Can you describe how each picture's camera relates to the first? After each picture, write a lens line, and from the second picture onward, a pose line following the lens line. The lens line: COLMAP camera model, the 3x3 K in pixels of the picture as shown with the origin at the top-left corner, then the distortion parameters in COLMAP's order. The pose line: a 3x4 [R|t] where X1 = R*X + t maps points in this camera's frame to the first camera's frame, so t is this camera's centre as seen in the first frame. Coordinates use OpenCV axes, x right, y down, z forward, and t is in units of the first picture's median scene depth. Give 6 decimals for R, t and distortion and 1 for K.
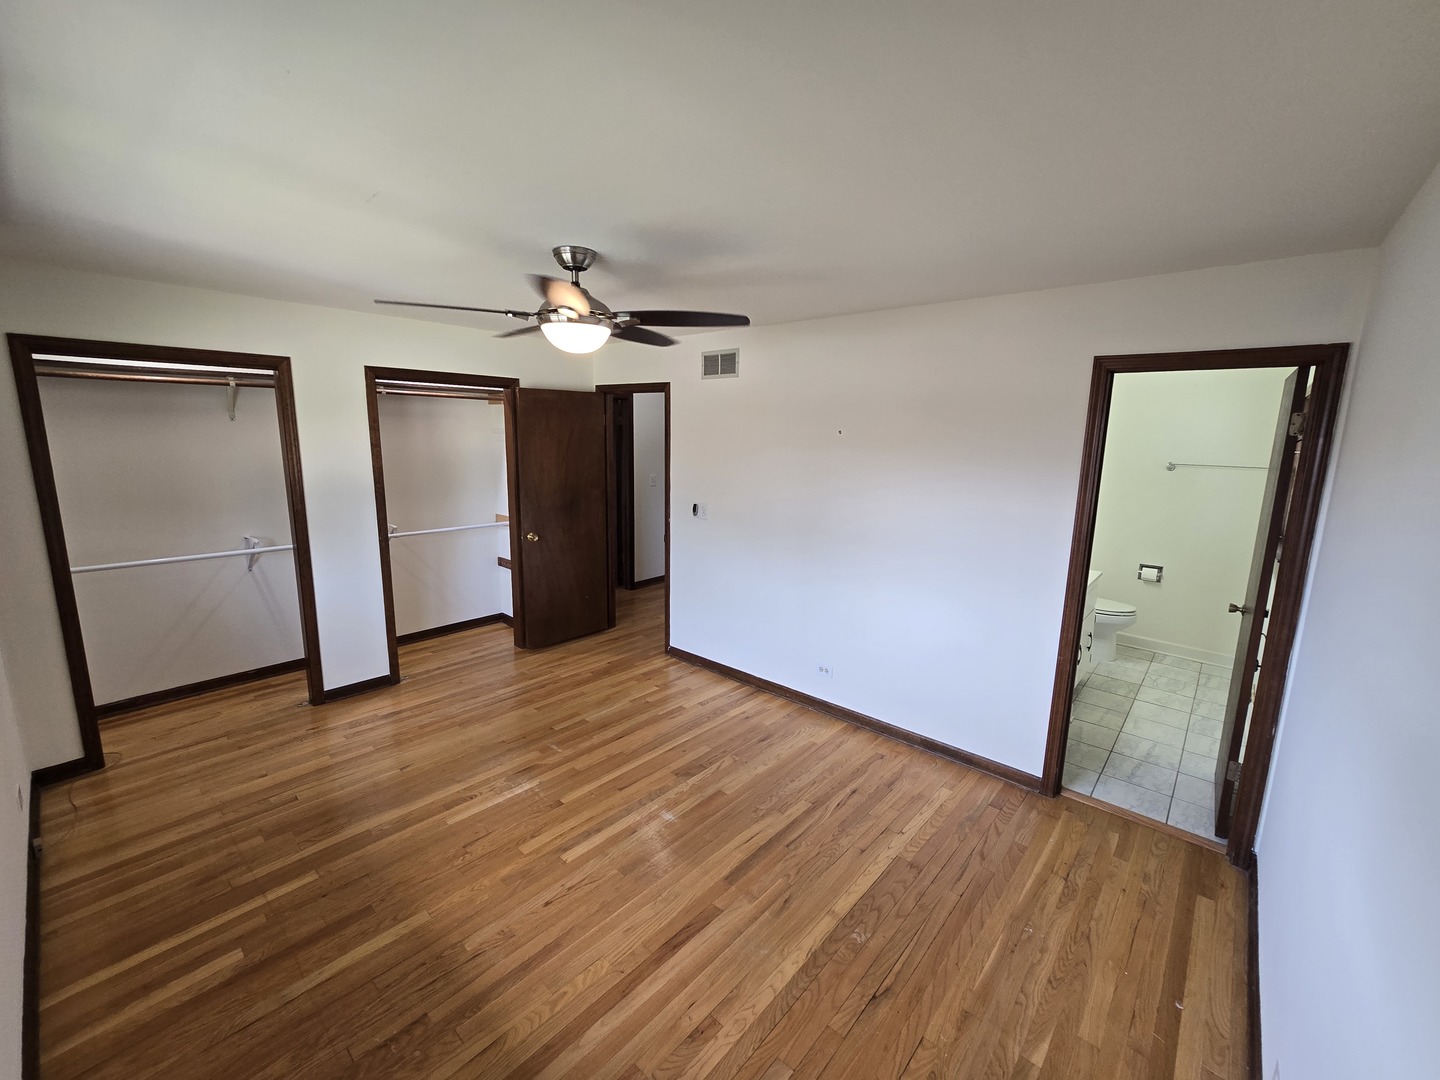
lens RADIAL K [[590.4, 0, 724.5], [0, 590.4, 536.1], [0, 0, 1]] dist [0.001708, 0.000111]
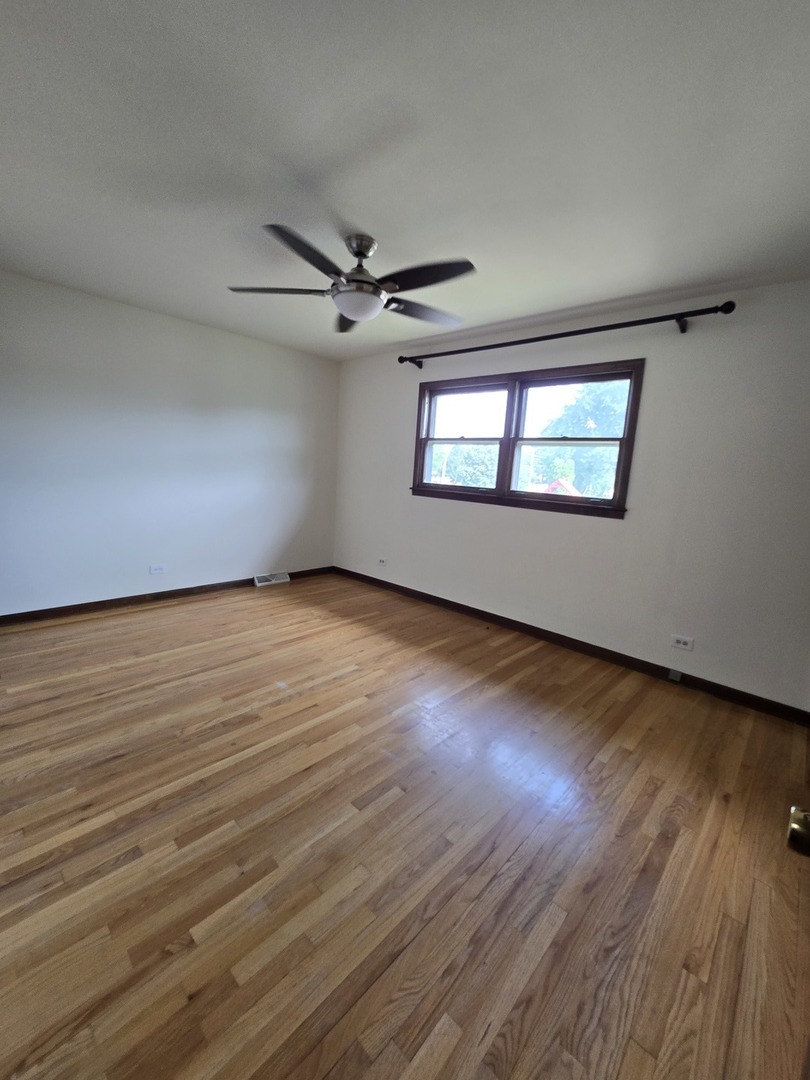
lens RADIAL K [[442.8, 0, 410.4], [0, 442.8, 541.4], [0, 0, 1]] dist [0.001708, 0.000111]
pose [[-0.996405, -0.082132, 0.020790, -0.317756], [-0.070353, 0.938837, 0.337100, -0.134150], [-0.047205, 0.334425, -0.941239, 1.538836]]
